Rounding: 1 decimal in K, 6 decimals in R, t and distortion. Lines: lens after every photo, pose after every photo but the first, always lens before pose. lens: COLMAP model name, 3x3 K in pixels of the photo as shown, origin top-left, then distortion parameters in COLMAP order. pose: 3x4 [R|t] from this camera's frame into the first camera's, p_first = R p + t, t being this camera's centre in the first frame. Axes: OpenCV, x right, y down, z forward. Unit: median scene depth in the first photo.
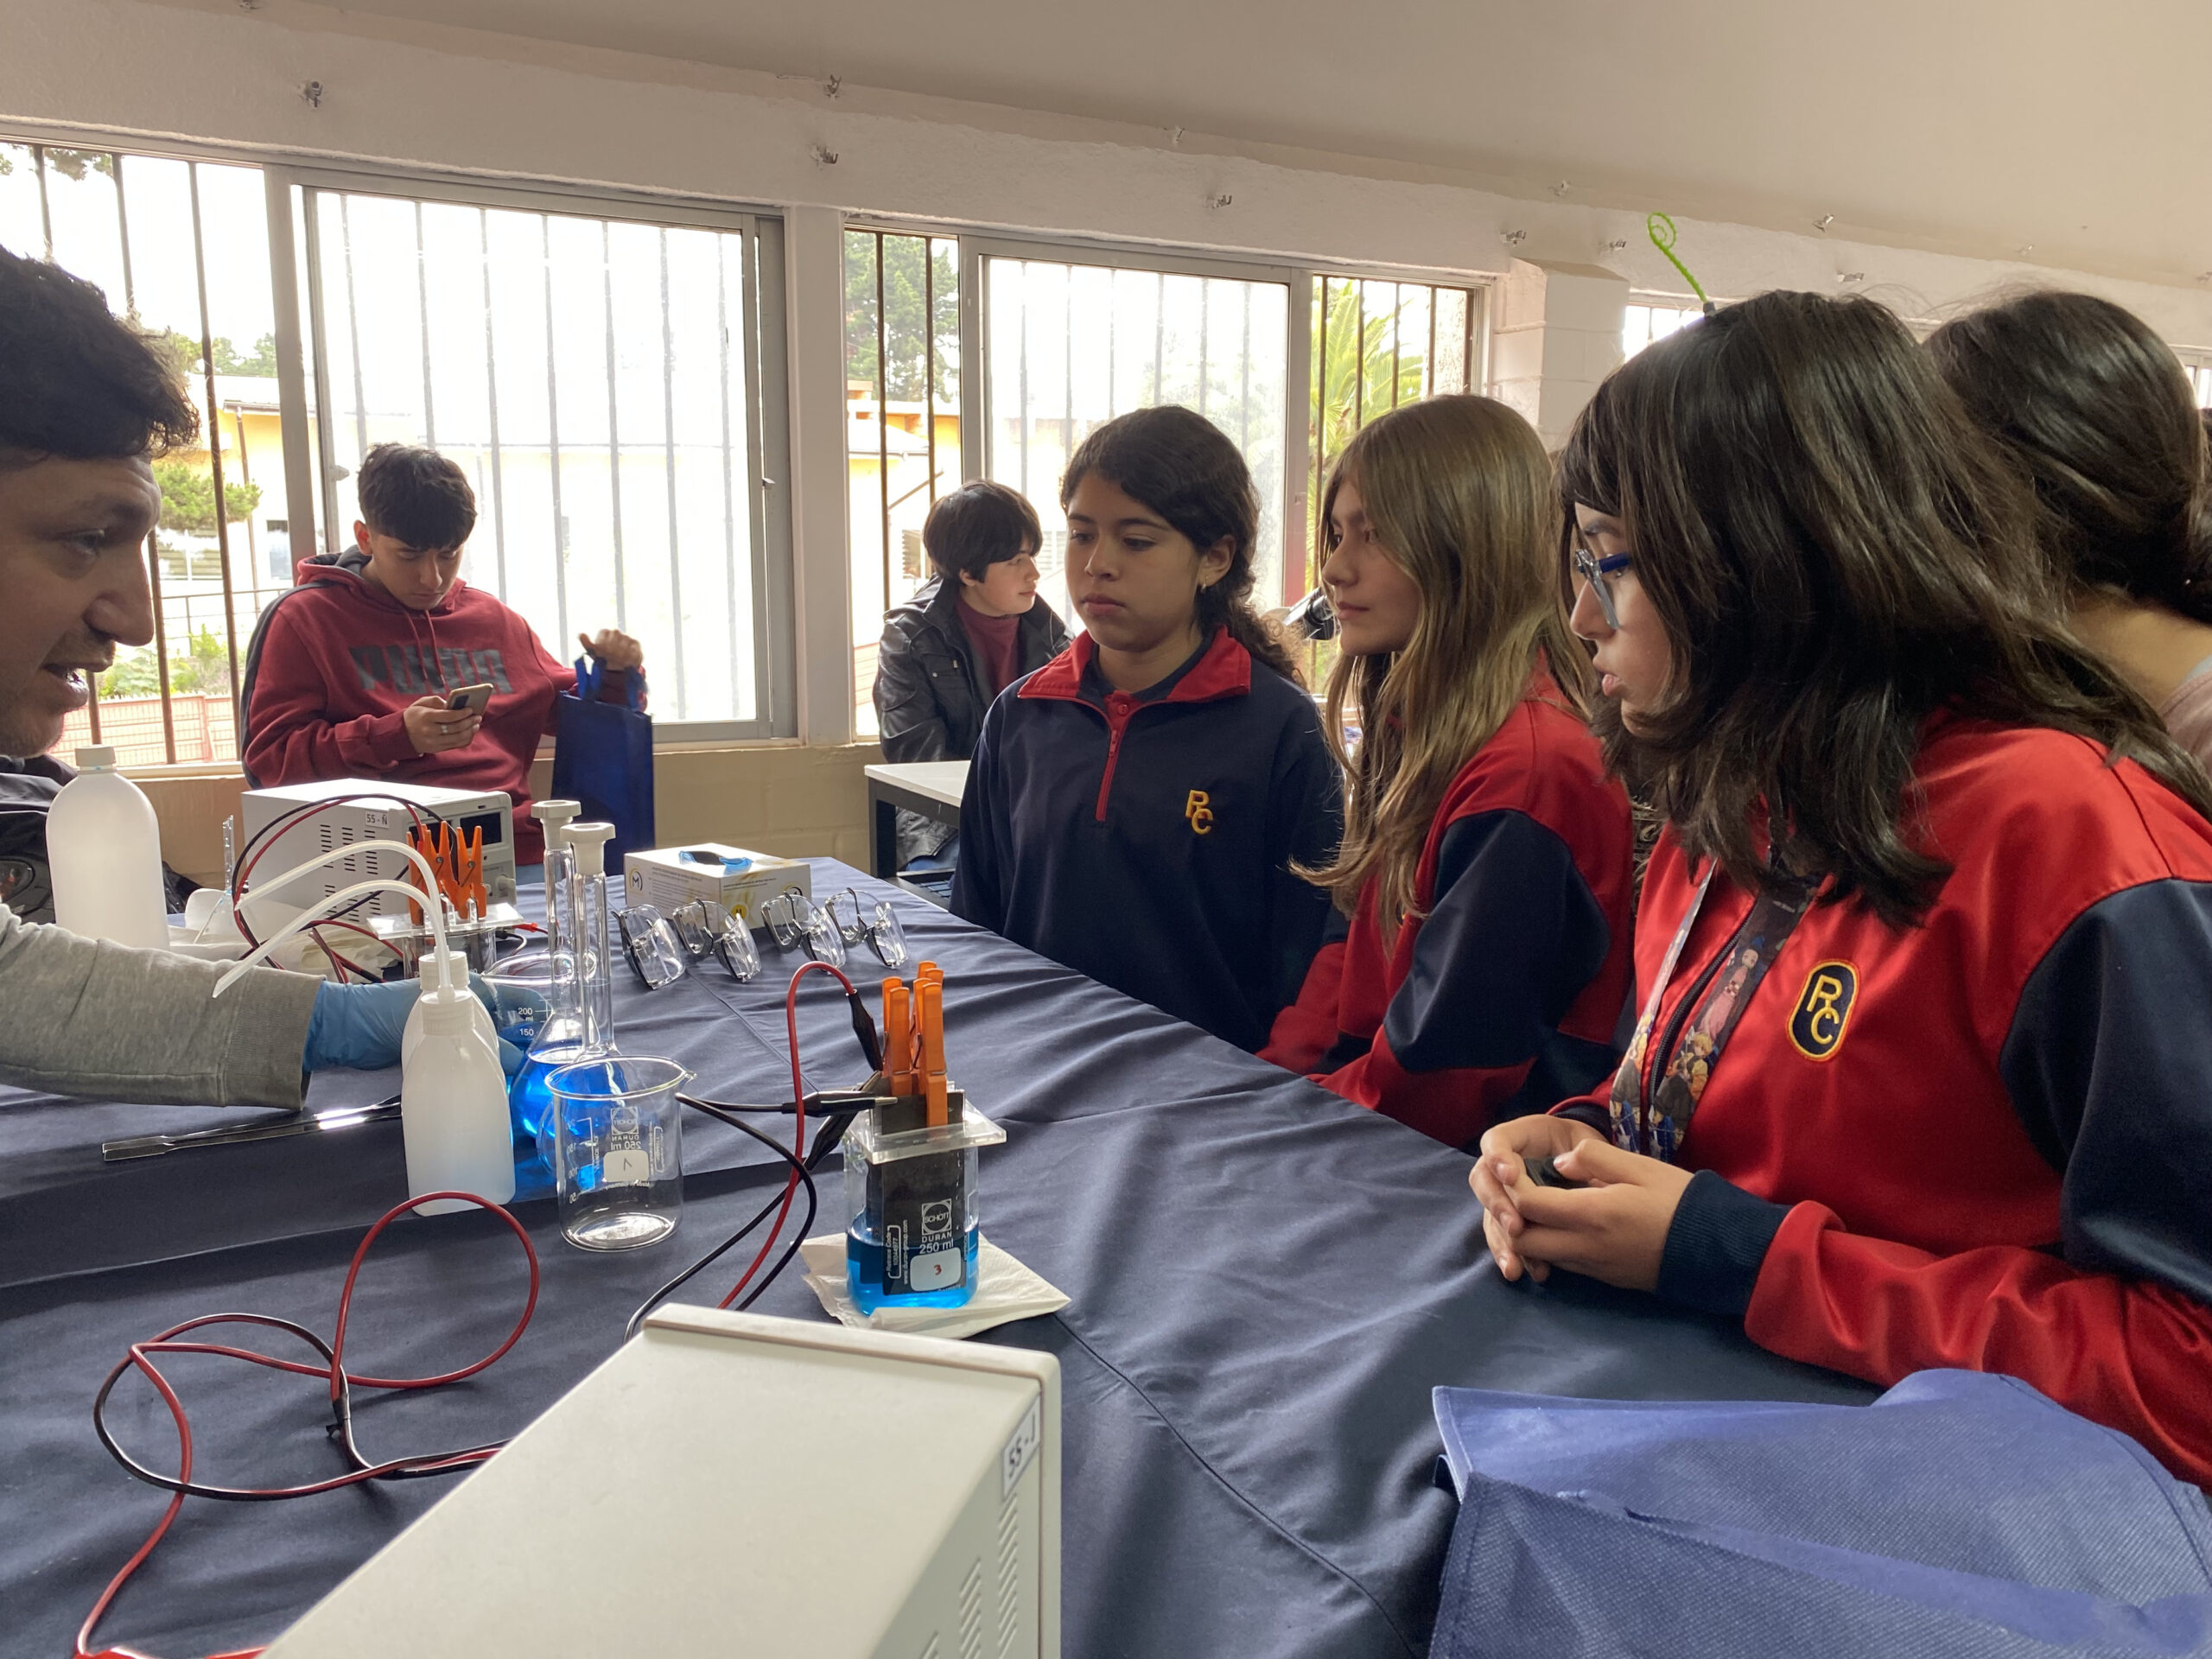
lens RADIAL K [[1725.3, 0, 1094.5], [0, 1725.3, 840.8], [0, 0, 1]] dist [0.008746, -0.006033]
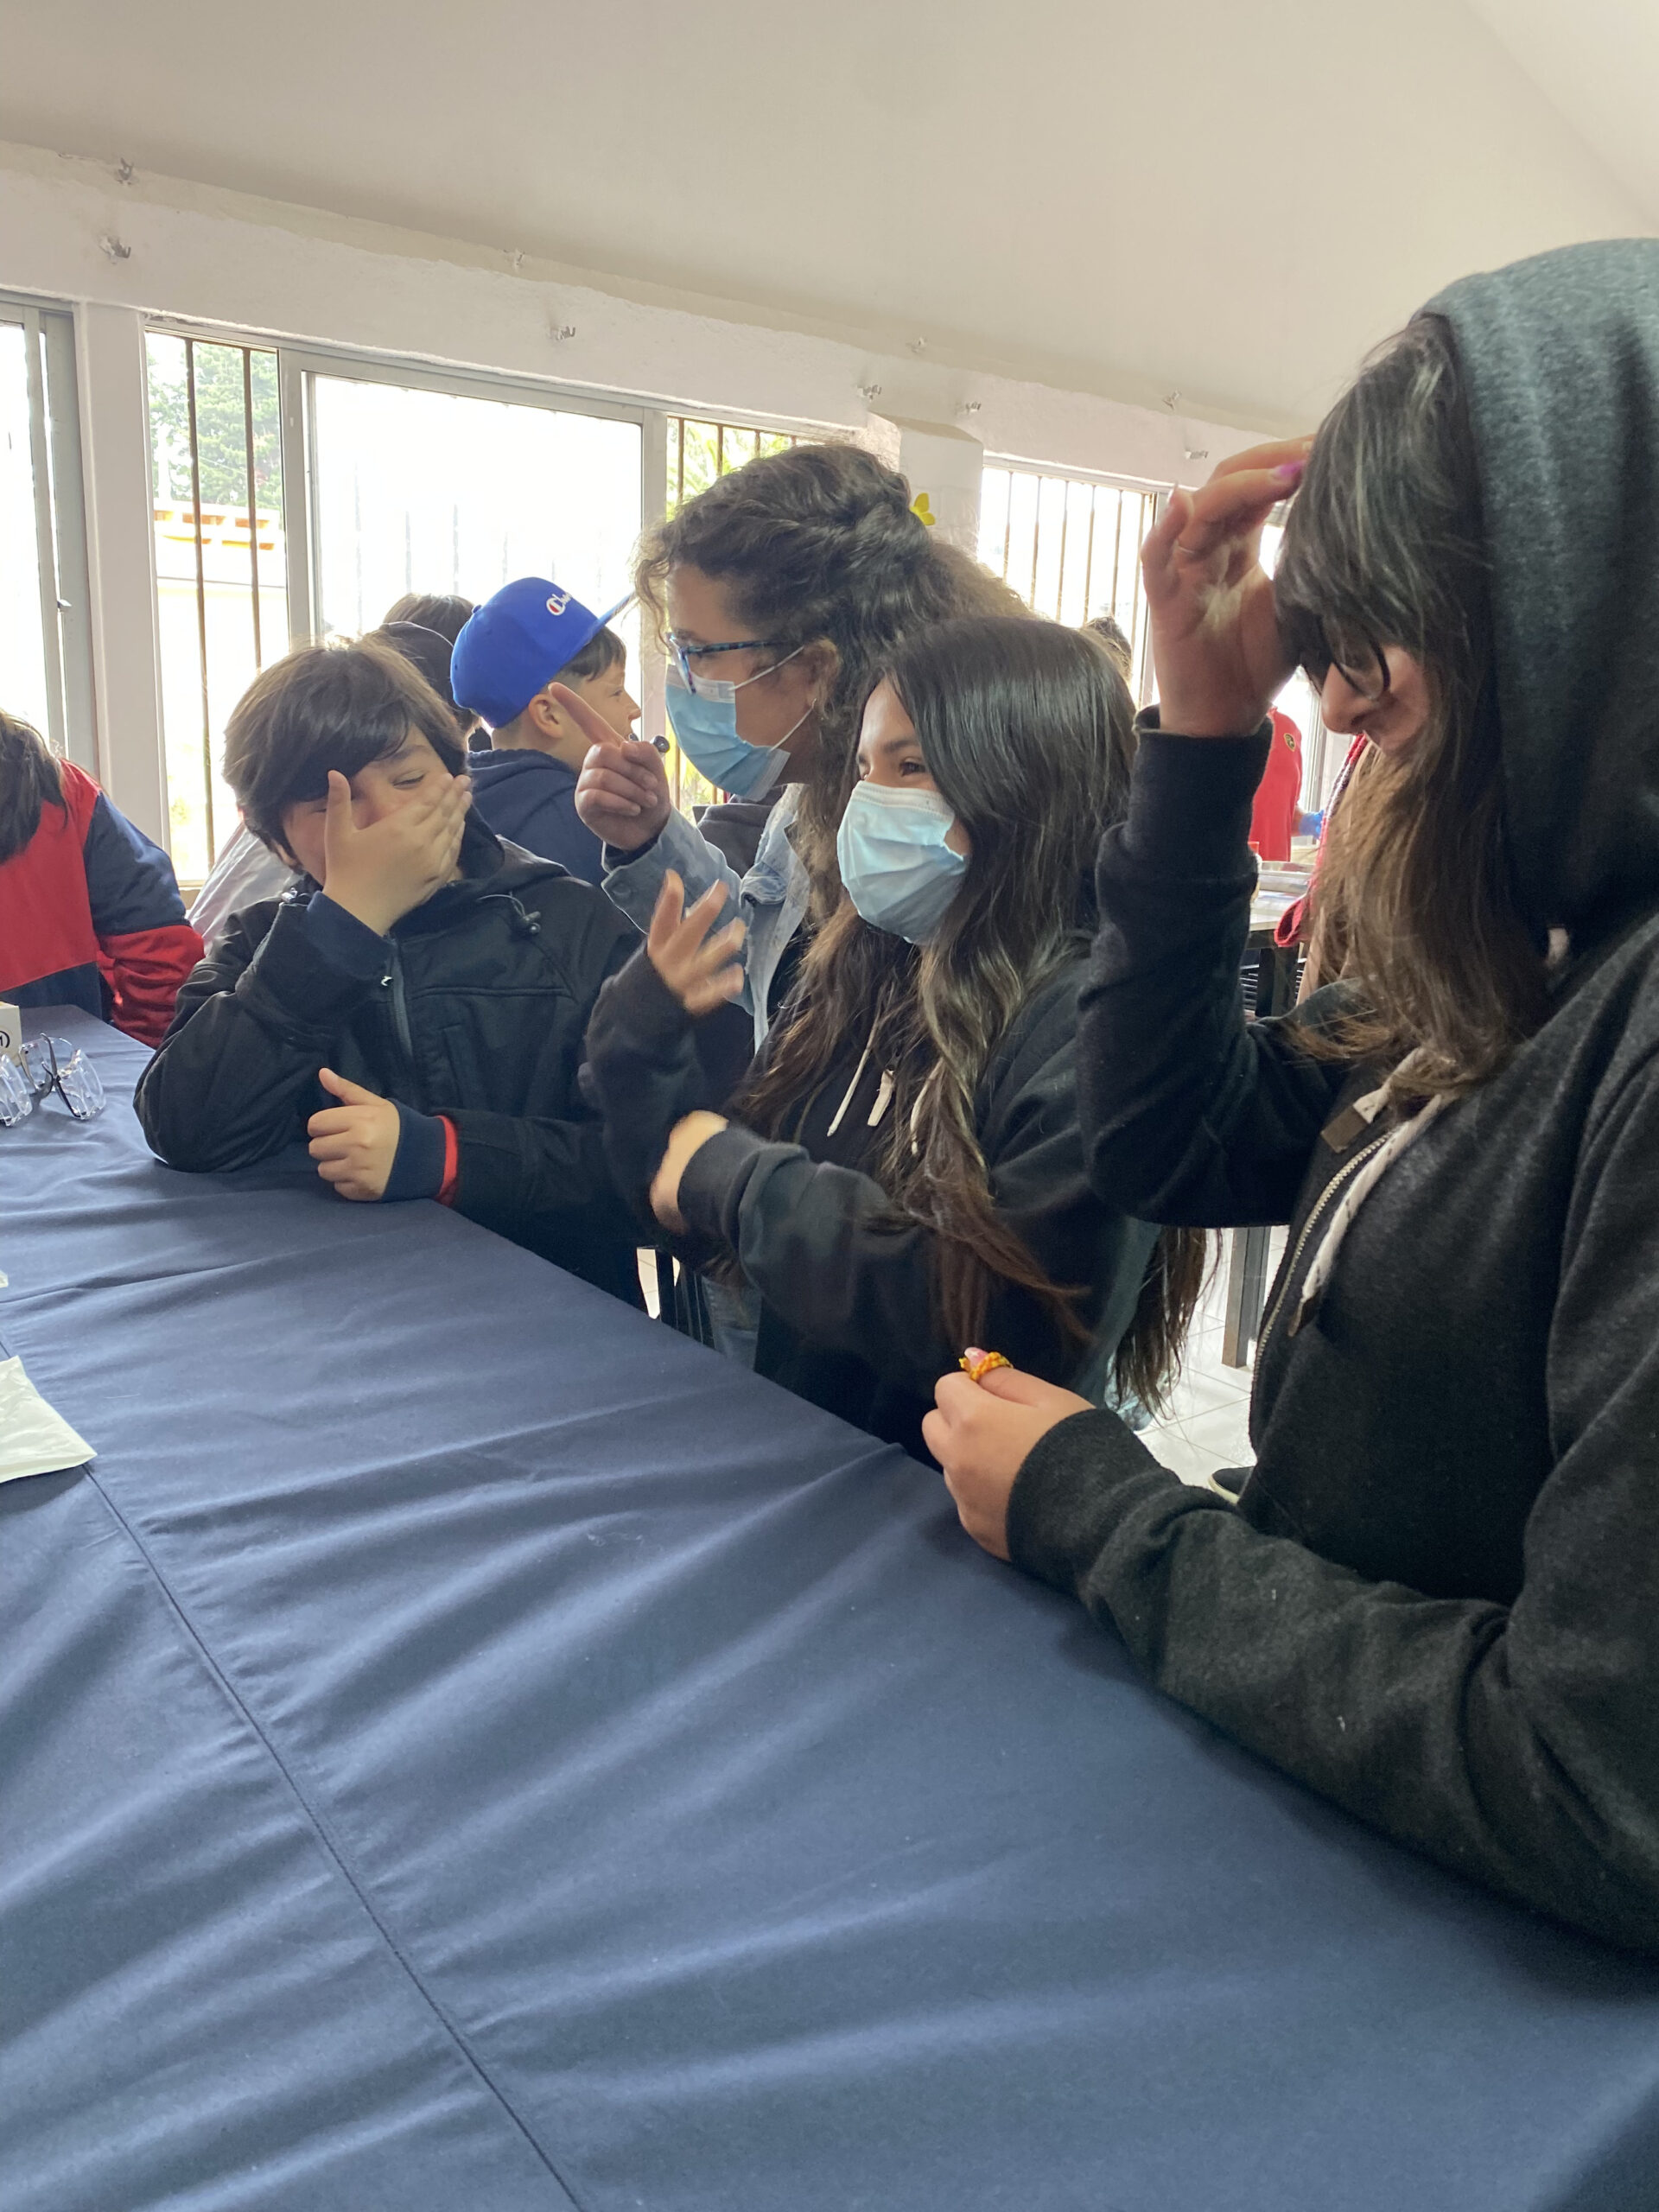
lens RADIAL K [[1725.3, 0, 865.5], [0, 1725.3, 1084.0], [0, 0, 1]] dist [0.008746, -0.006033]
pose [[0.981925, -0.009188, 0.189045, 0.056715], [-0.000197, 0.998771, 0.049562, 0.003527], [-0.189268, -0.048703, 0.980717, -0.004757]]
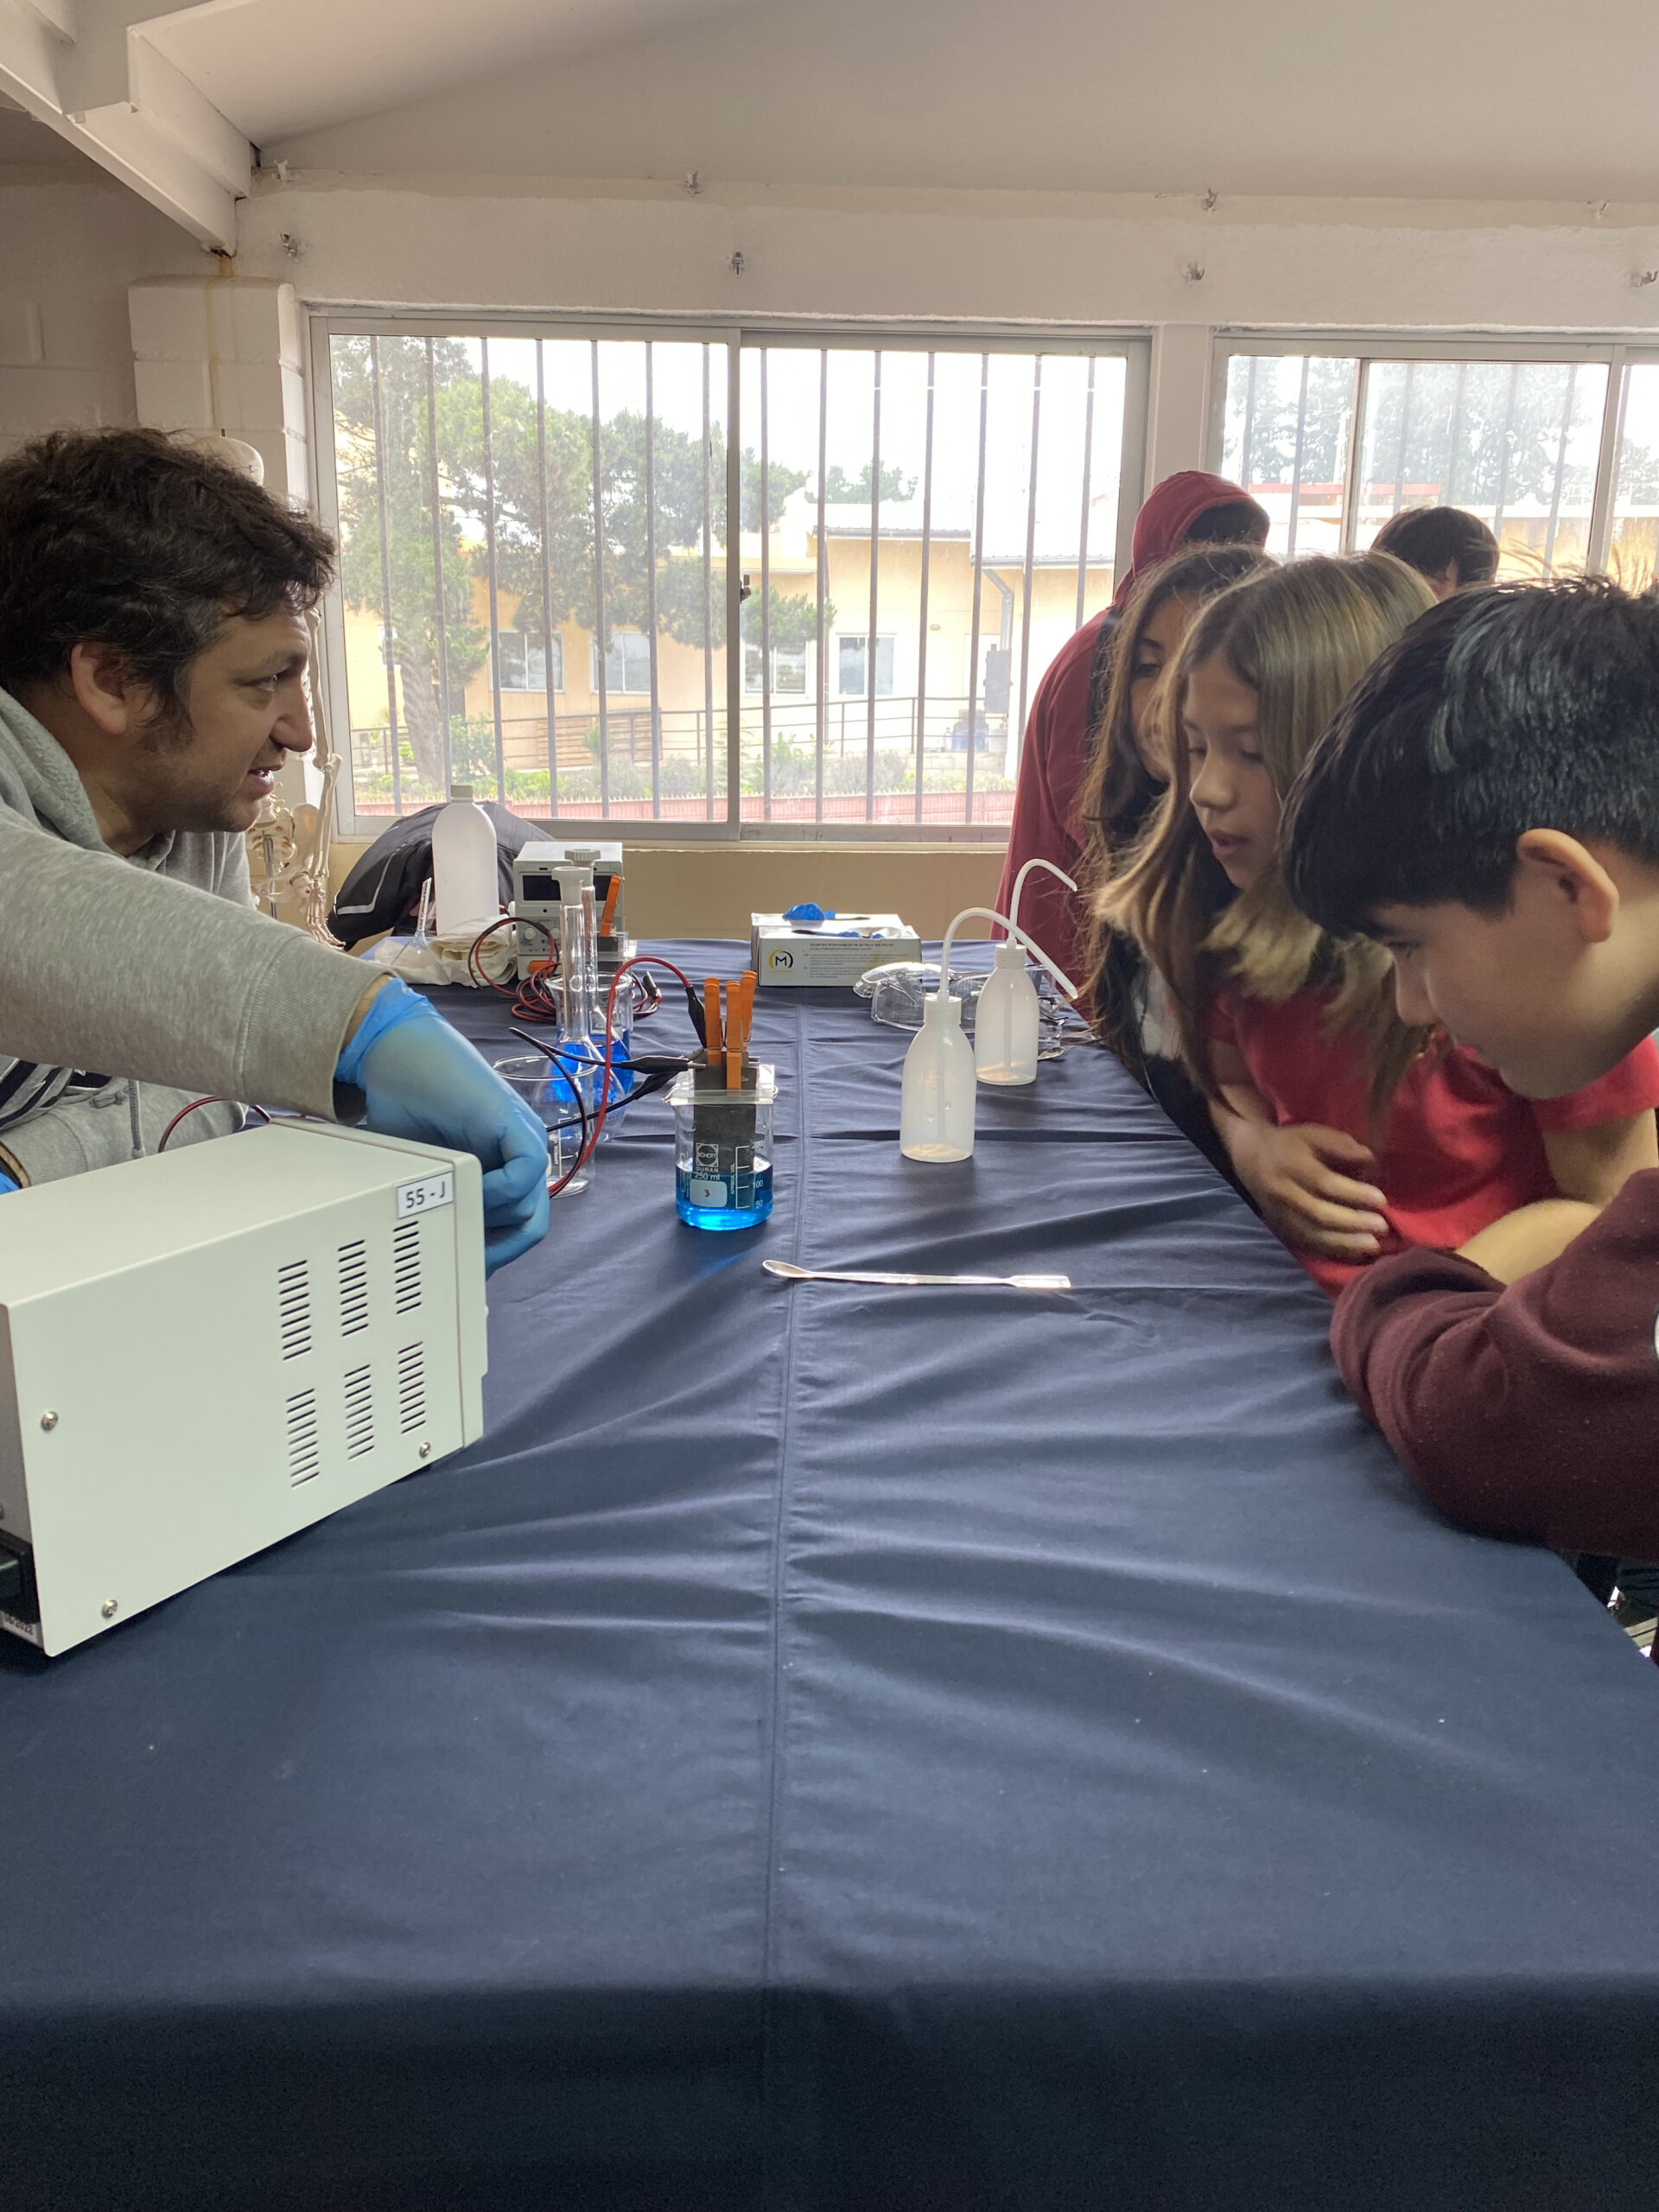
lens RADIAL K [[1725.3, 0, 836.6], [0, 1725.3, 1099.6], [0, 0, 1]] dist [0.008746, -0.006033]
pose [[0.899170, 0.109667, -0.423634, 0.136701], [-0.075914, 0.992502, 0.095800, 0.009384], [0.430964, -0.053981, 0.900753, -0.043352]]
